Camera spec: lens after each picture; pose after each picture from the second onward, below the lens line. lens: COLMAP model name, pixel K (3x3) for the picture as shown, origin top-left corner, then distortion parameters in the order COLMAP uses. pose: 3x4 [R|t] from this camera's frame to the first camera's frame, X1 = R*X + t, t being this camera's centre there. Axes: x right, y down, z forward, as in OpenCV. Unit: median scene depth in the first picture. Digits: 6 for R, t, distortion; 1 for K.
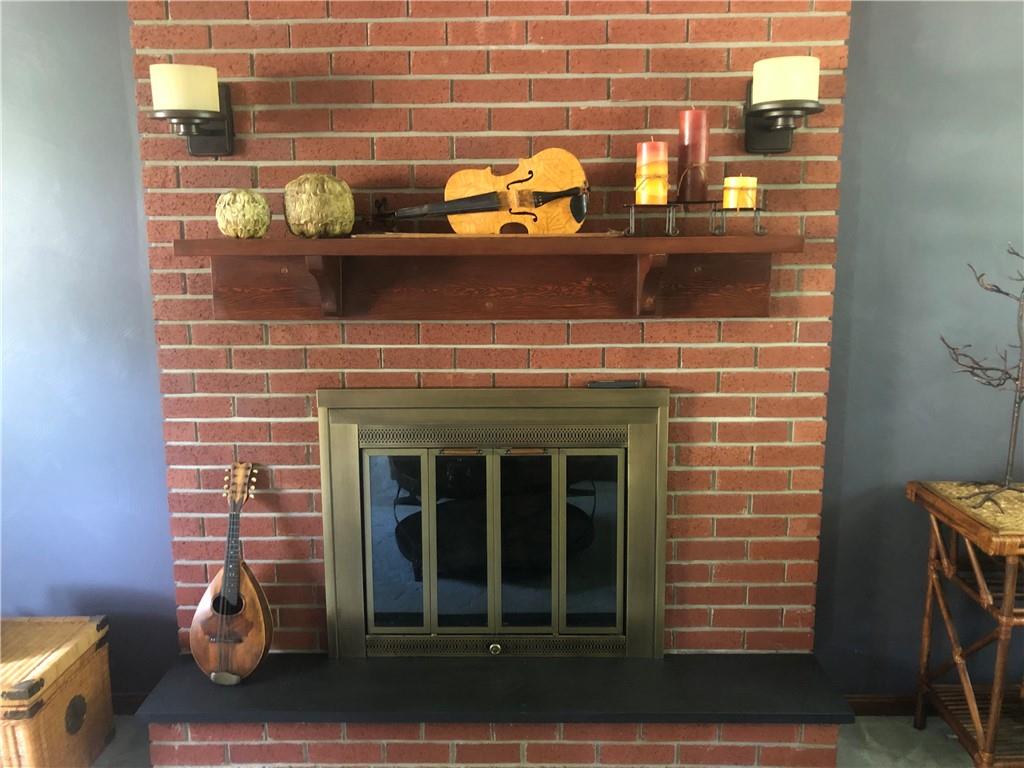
lens RADIAL K [[865.8, 0, 512.0], [0, 865.8, 384.0], [0, 0, 1]] dist [0.045340, -0.013797]
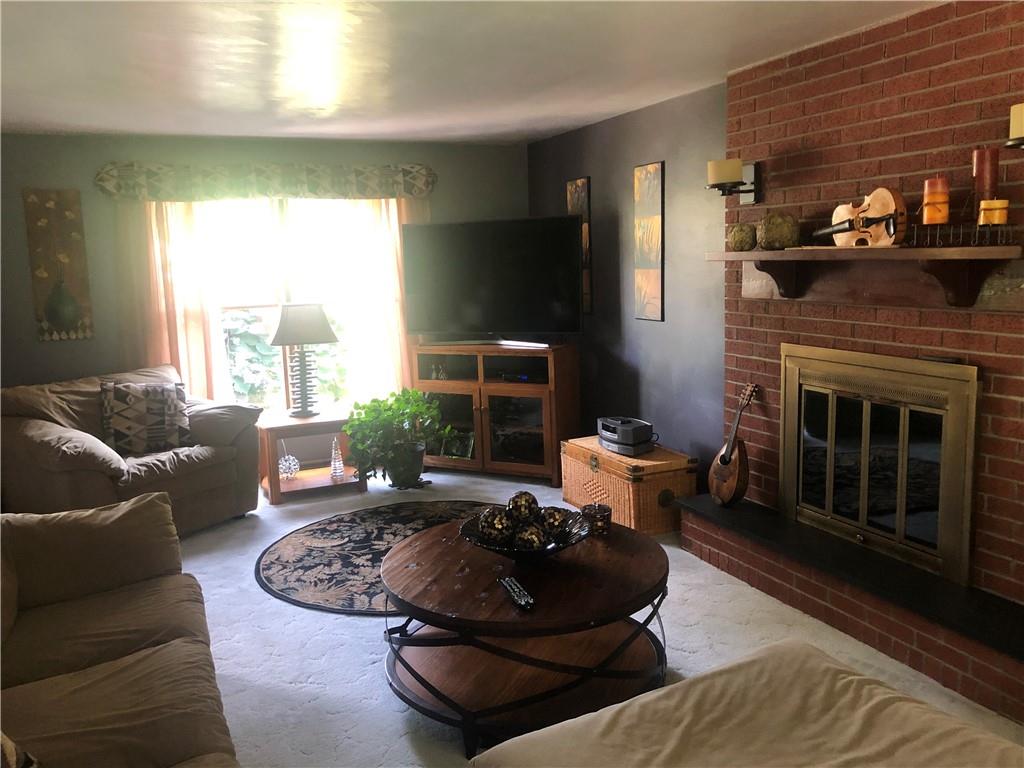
lens RADIAL K [[865.8, 0, 512.0], [0, 865.8, 384.0], [0, 0, 1]] dist [0.045340, -0.013797]
pose [[0.416972, 0.132997, -0.899136, 1.087742], [-0.138118, 0.987020, 0.081945, 0.019482], [0.898364, 0.090018, 0.429929, -0.153735]]
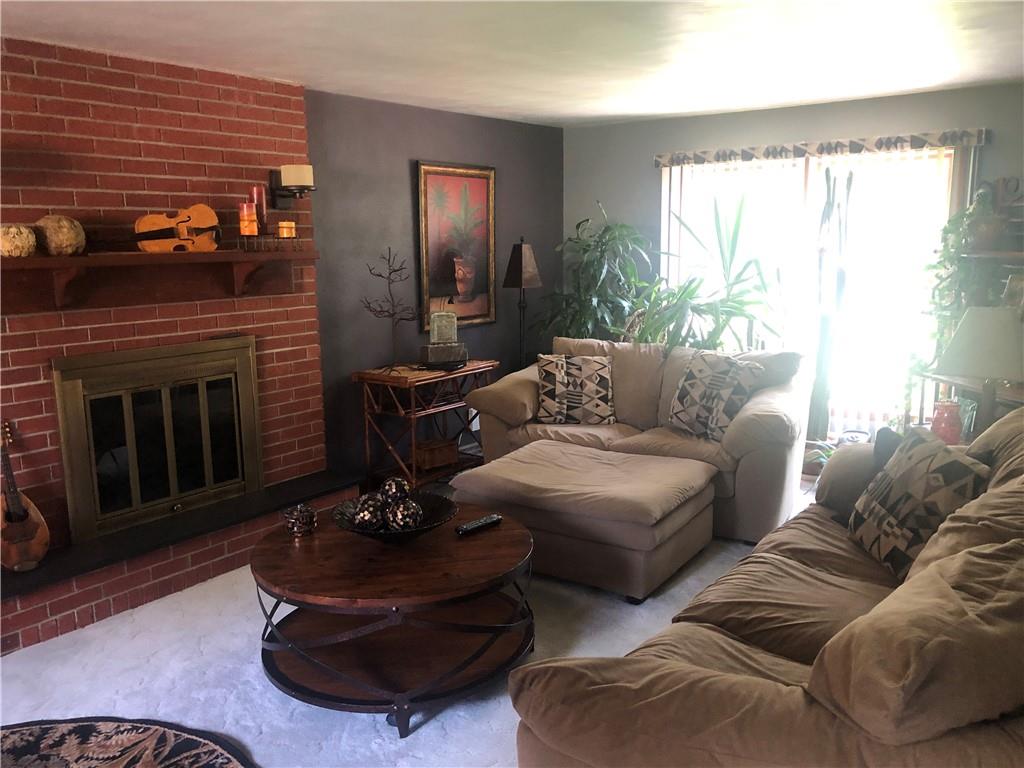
lens RADIAL K [[835.6, 0, 512.0], [0, 835.6, 384.0], [0, 0, 1]] dist [0.024667, 0.005764]
pose [[0.594669, -0.141398, 0.791439, -0.940060], [0.156026, 0.985994, 0.058923, 0.090092], [-0.788686, 0.088445, 0.608401, -0.506159]]
